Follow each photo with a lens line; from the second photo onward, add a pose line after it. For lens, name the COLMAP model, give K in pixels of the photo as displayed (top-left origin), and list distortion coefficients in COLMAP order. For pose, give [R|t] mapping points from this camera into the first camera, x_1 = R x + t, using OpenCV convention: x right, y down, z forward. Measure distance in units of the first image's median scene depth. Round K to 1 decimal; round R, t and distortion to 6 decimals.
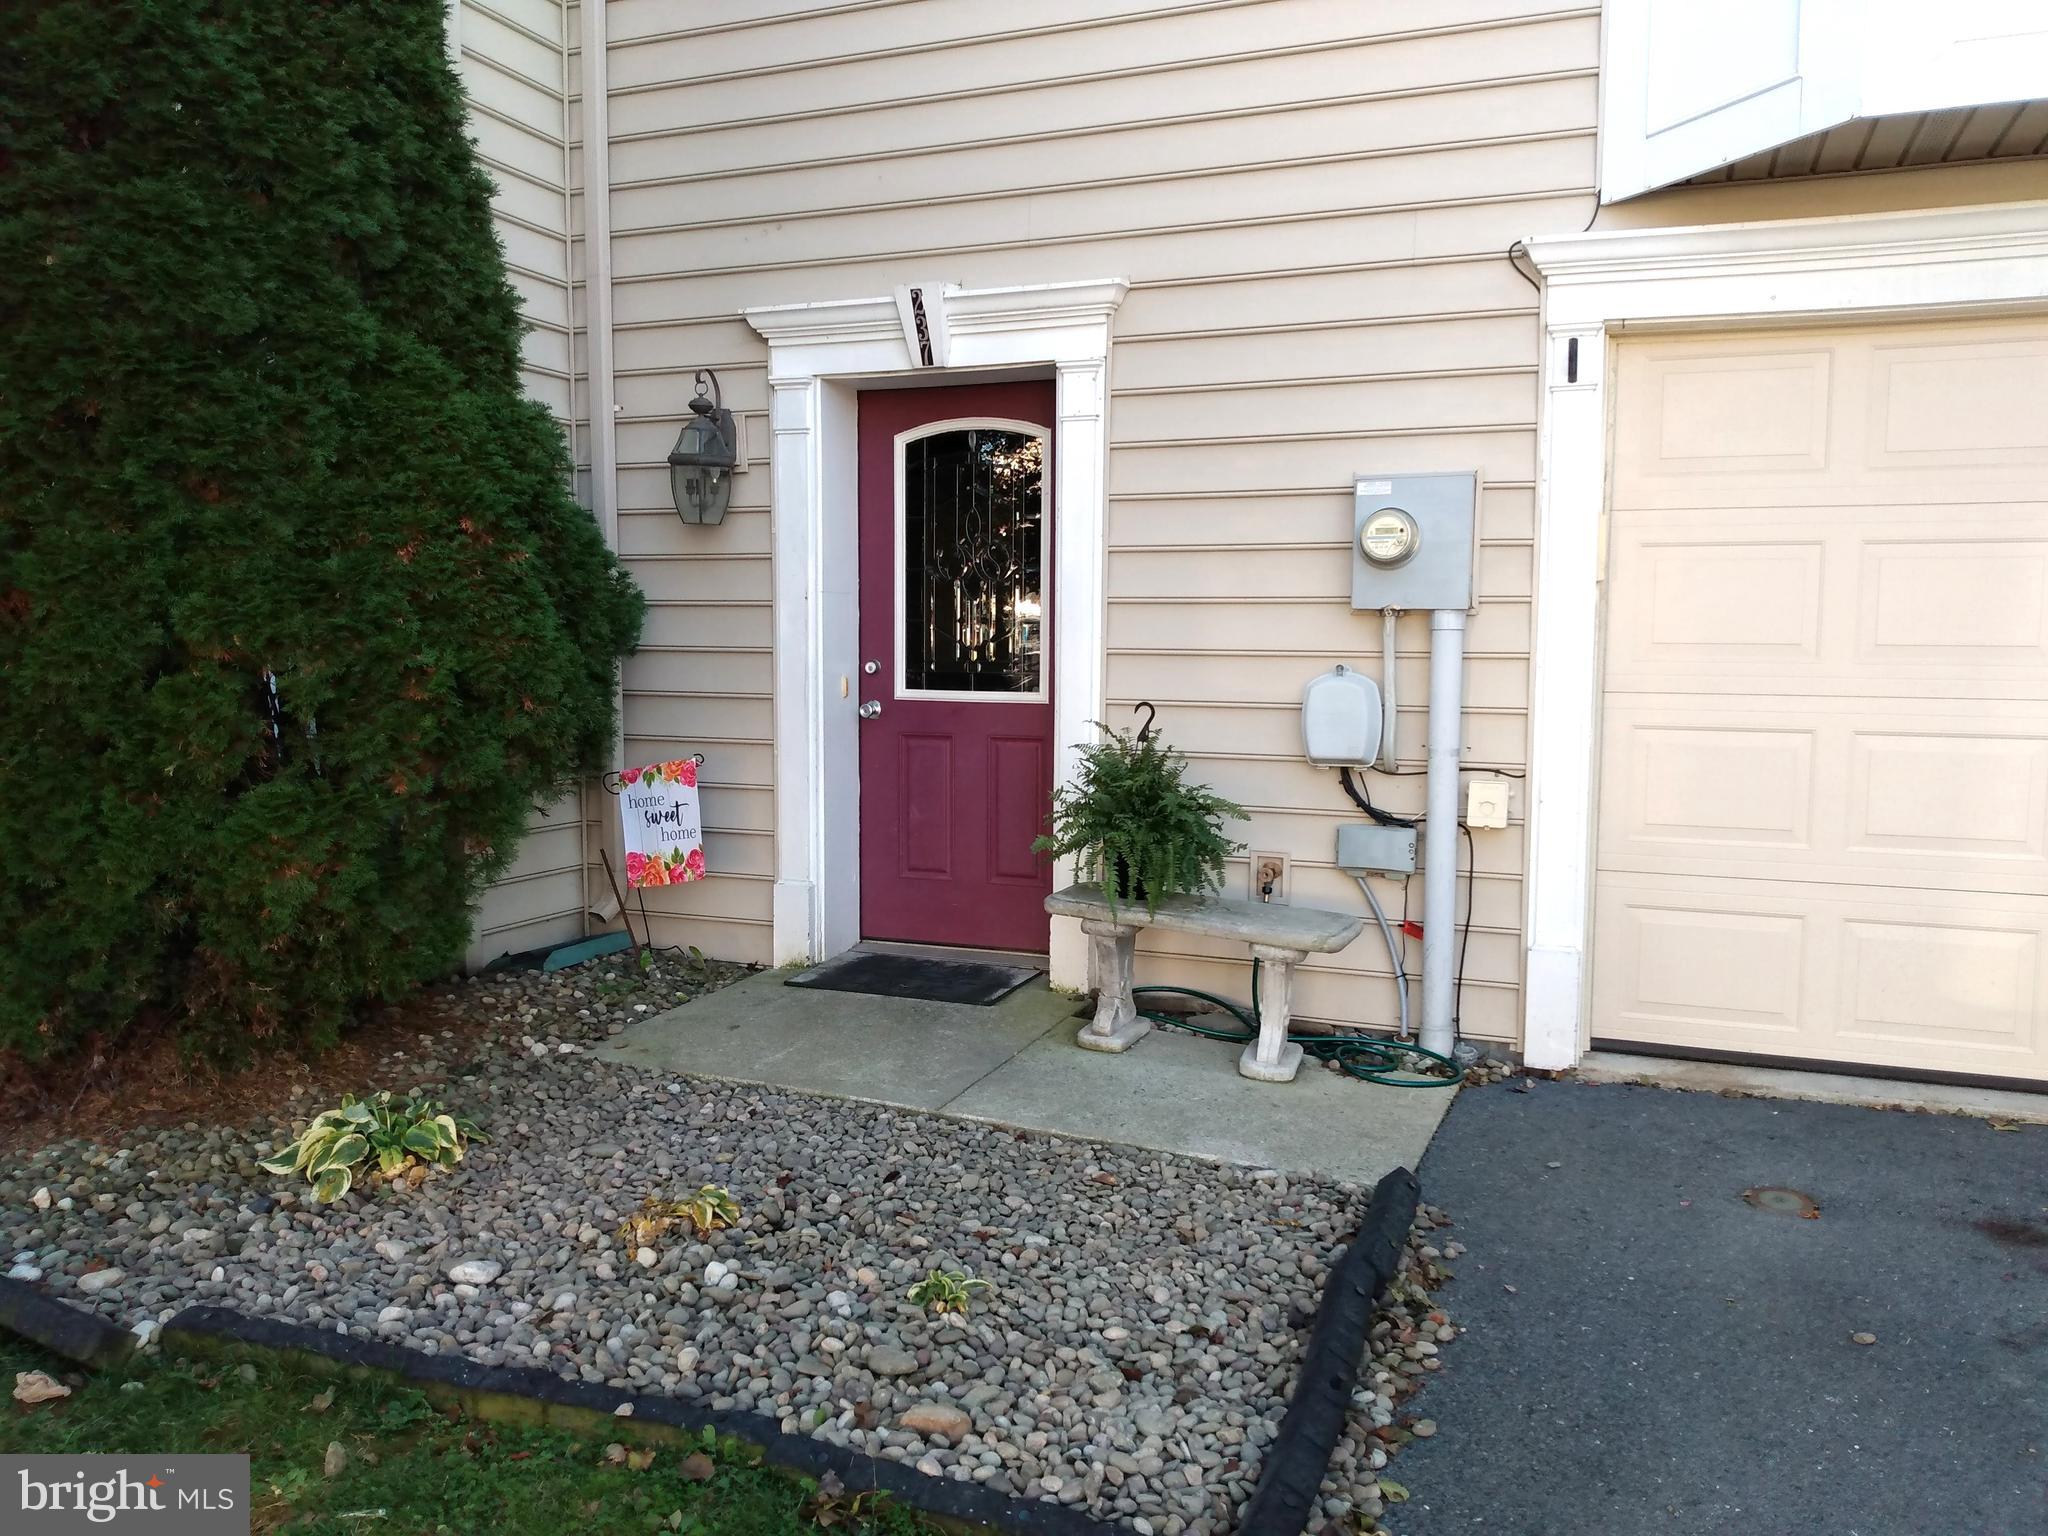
lens RADIAL K [[1578.8, 0, 1020.0], [0, 1578.8, 761.5], [0, 0, 1]] dist [0.102577, -0.153545]
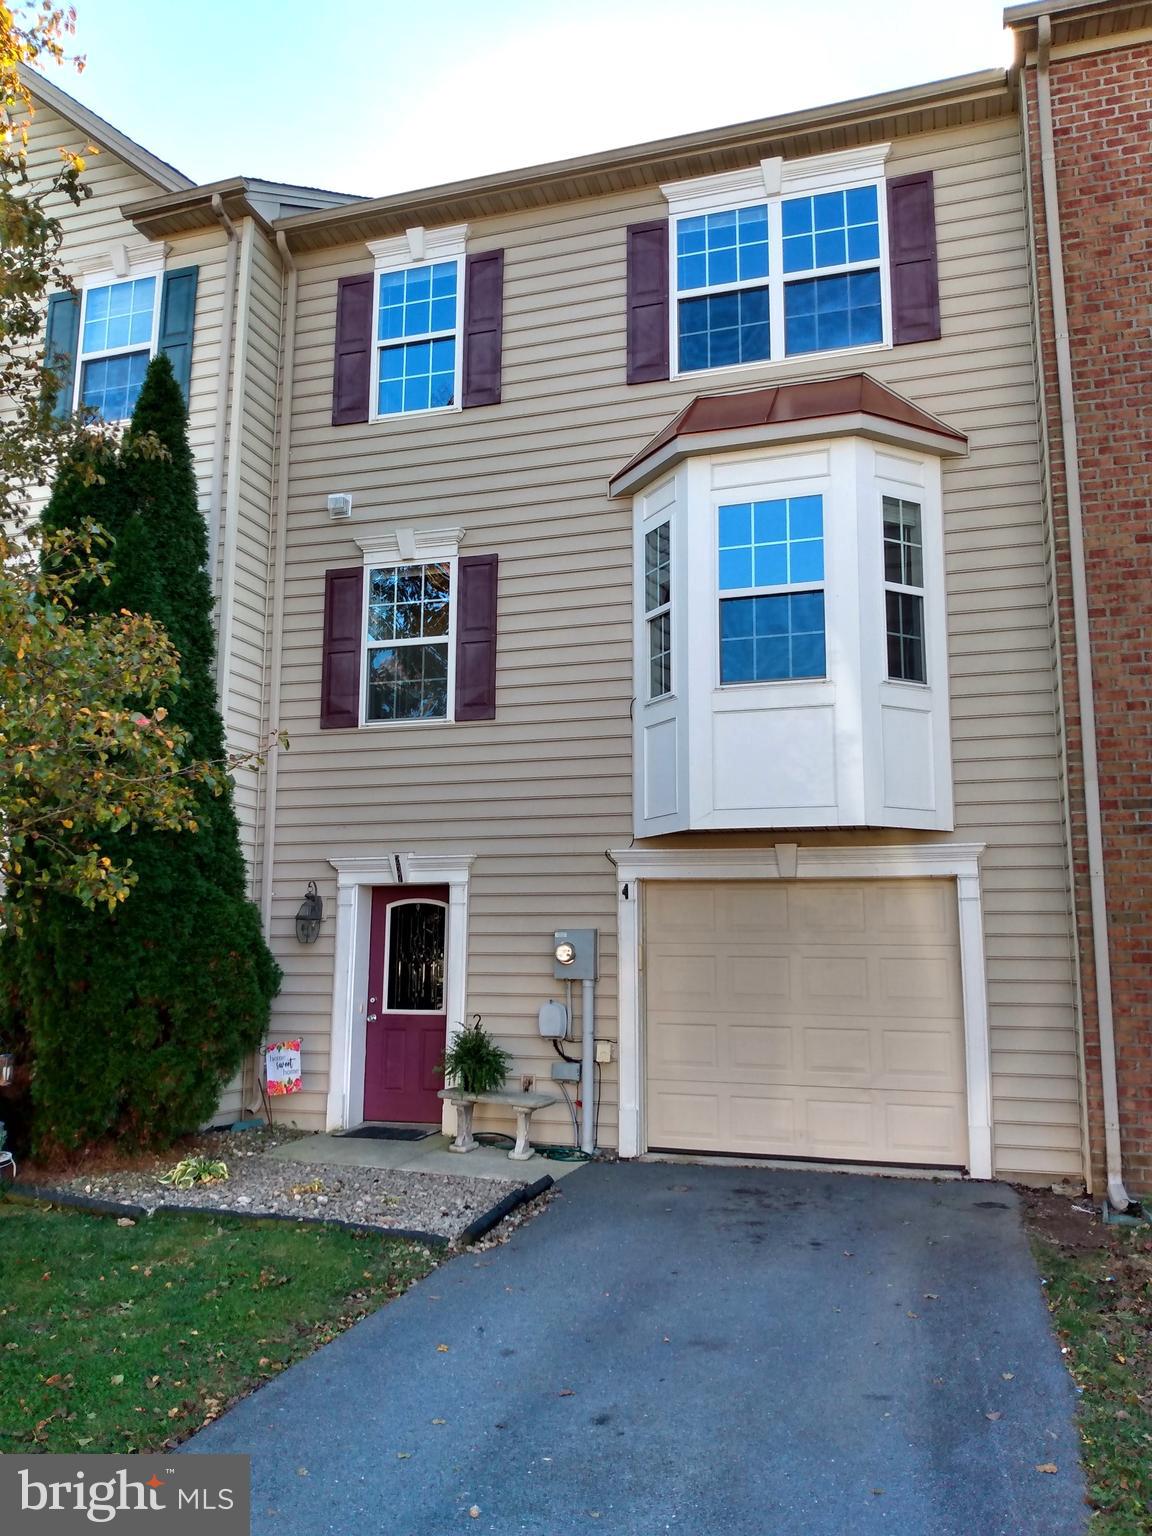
lens RADIAL K [[1191.0, 0, 567.8], [0, 1191.0, 765.9], [0, 0, 1]] dist [0.181370, -0.463543]
pose [[0.997327, 0.012053, 0.072064, 0.081151], [0.005368, 0.971546, -0.236790, 0.035916], [-0.072868, 0.236544, 0.968885, -1.091396]]
